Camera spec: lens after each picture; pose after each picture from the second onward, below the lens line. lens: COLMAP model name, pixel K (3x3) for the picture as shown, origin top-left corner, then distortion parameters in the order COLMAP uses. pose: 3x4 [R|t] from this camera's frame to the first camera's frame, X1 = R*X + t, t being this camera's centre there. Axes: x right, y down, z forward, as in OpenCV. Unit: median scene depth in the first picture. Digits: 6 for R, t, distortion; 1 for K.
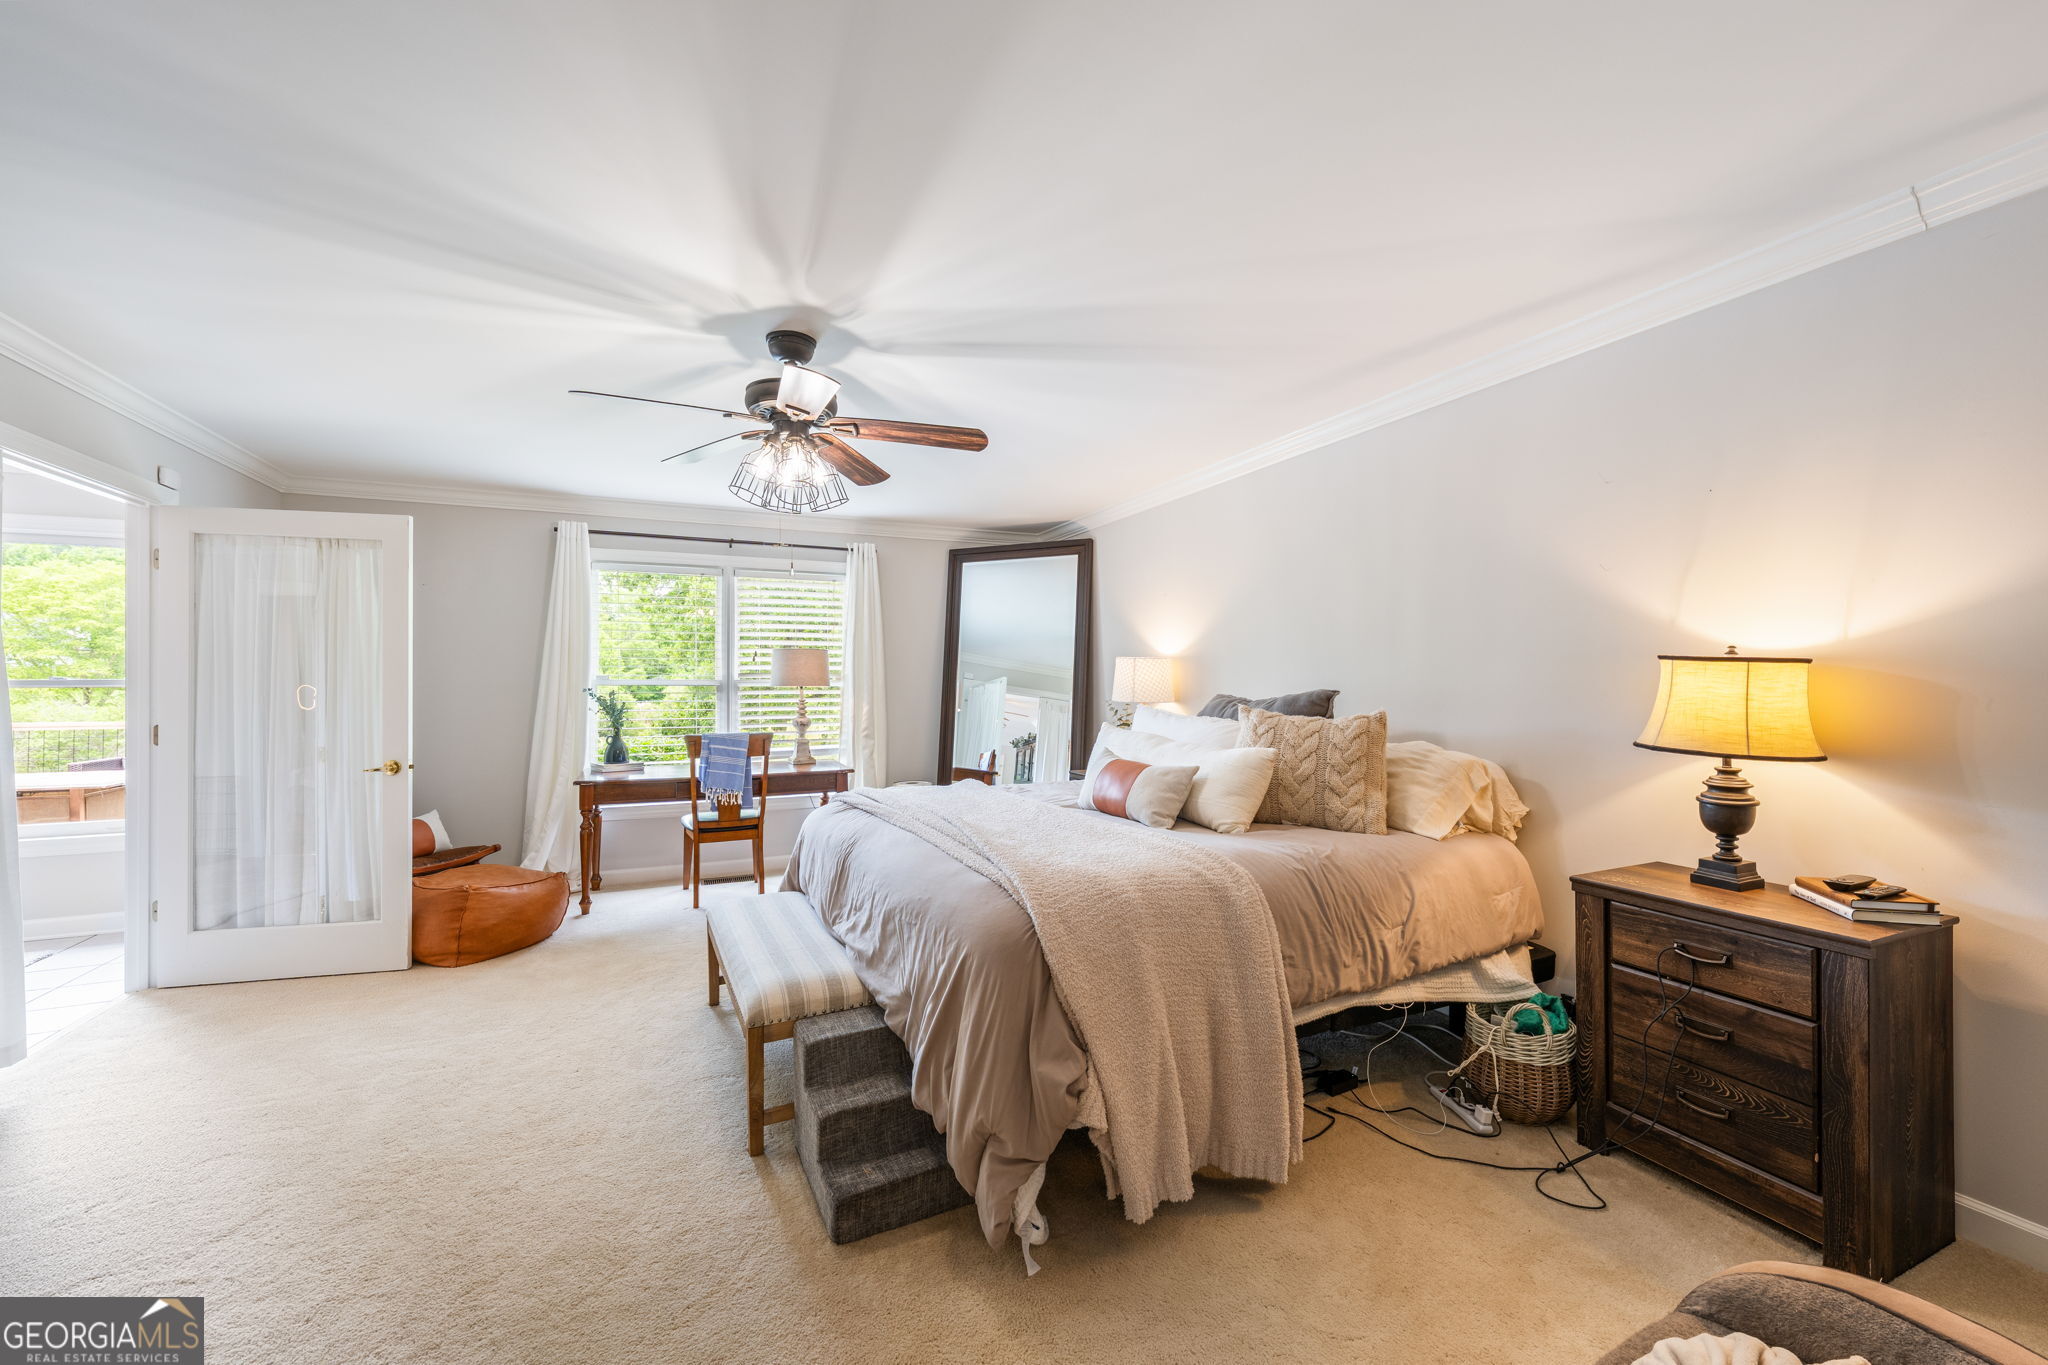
lens RADIAL K [[799.2, 0, 1031.2], [0, 799.2, 680.3], [0, 0, 1]] dist [0.000941, -0.000077]
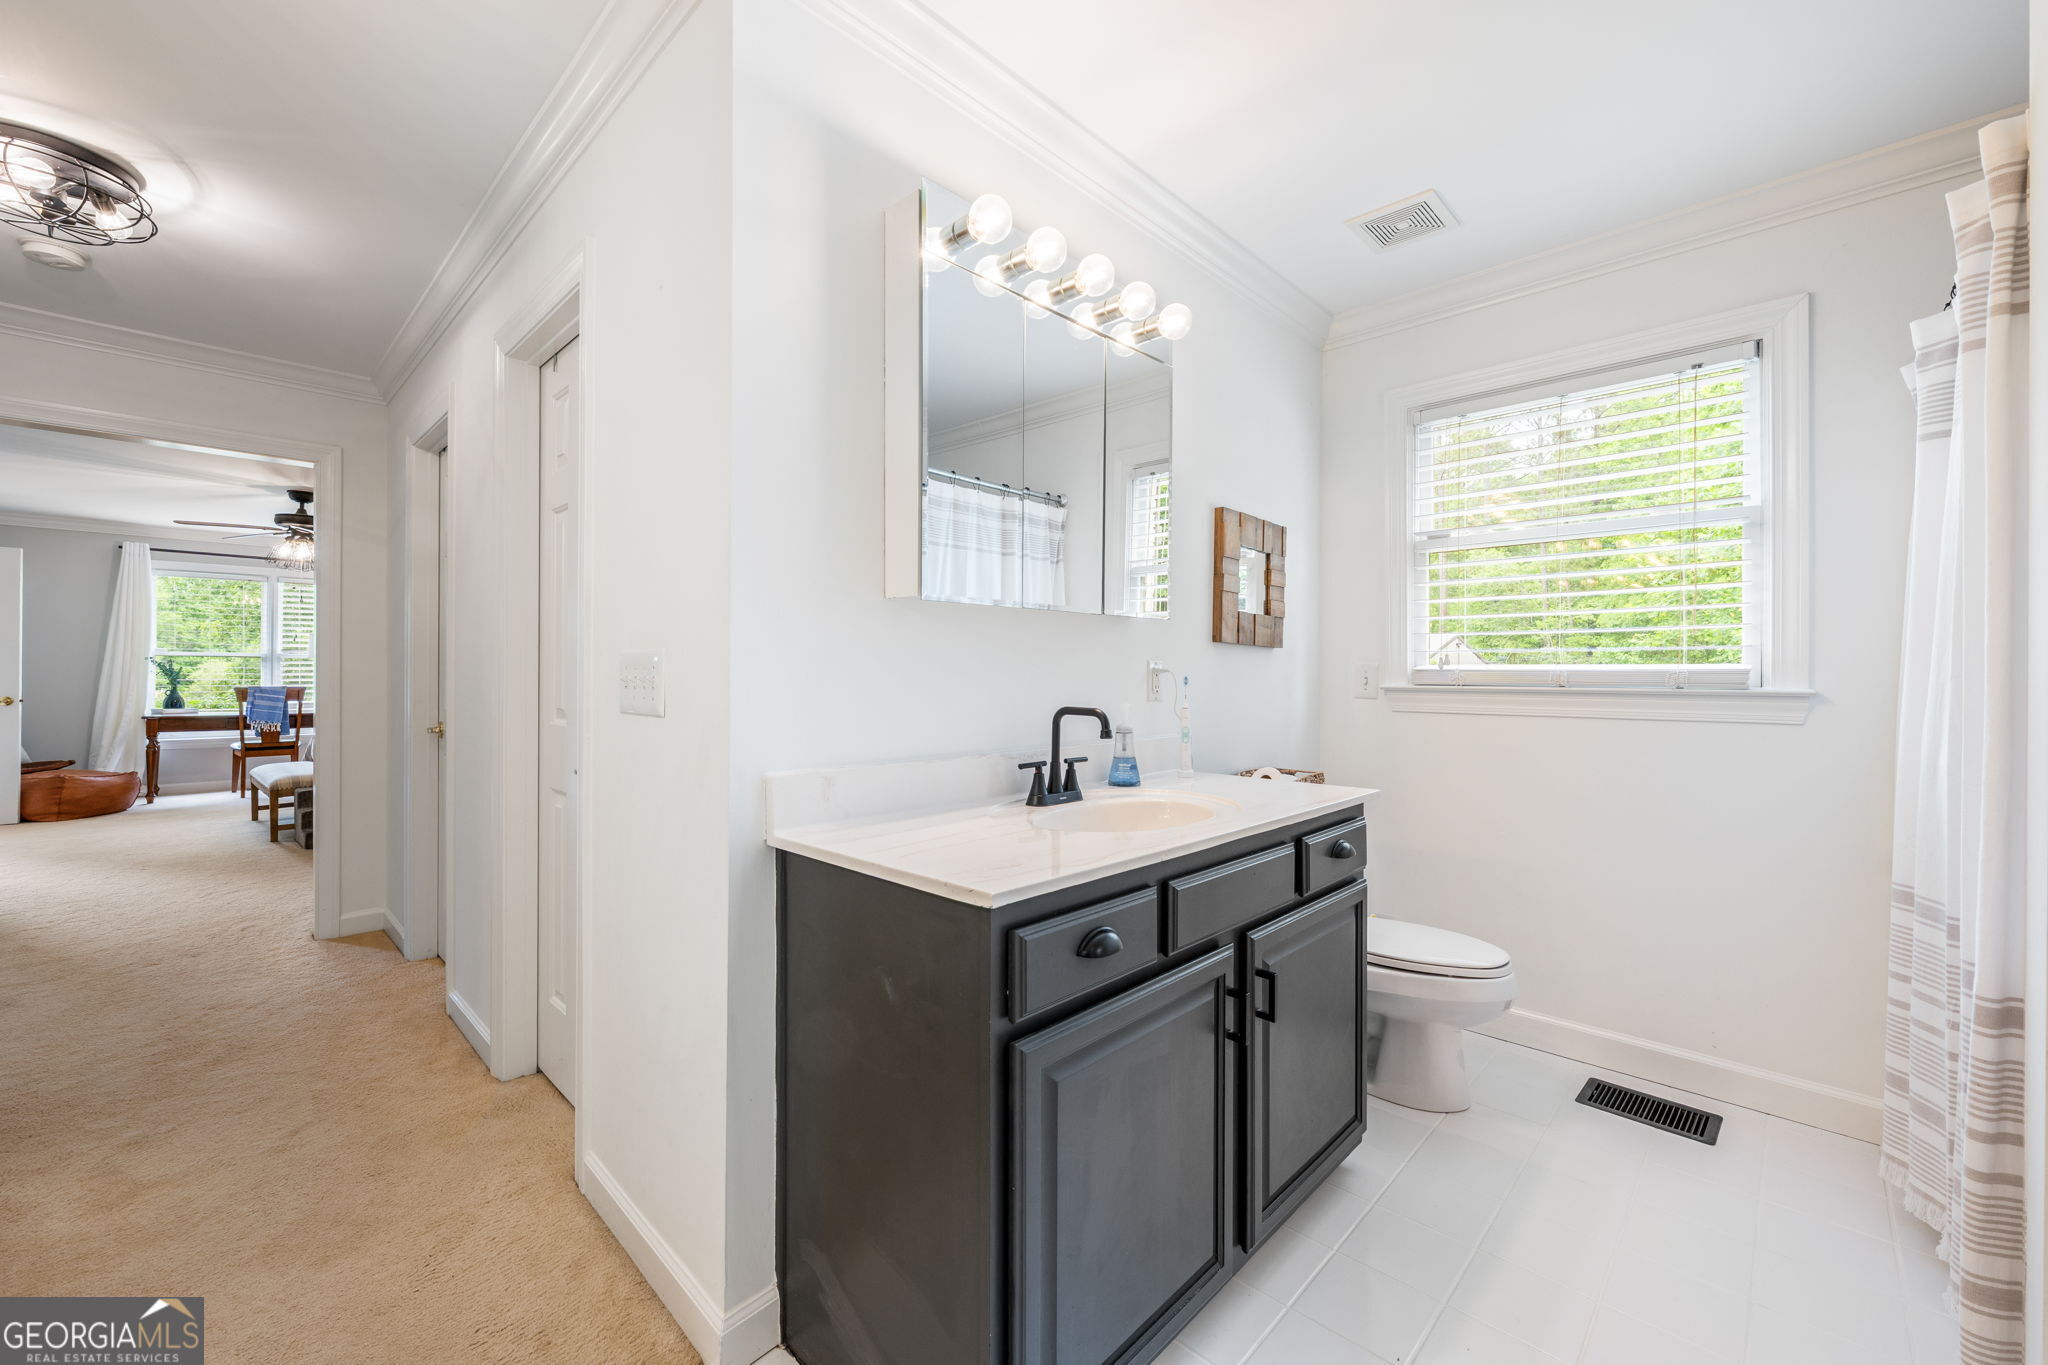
lens RADIAL K [[807.4, 0, 1028.9], [0, 807.4, 671.3], [0, 0, 1]] dist [-0.000582, -0.000071]
pose [[0.930828, 0.007453, 0.365381, 0.433204], [-0.008100, 0.999967, 0.000238, 0.024114], [-0.365367, -0.003181, 0.930858, -1.029545]]
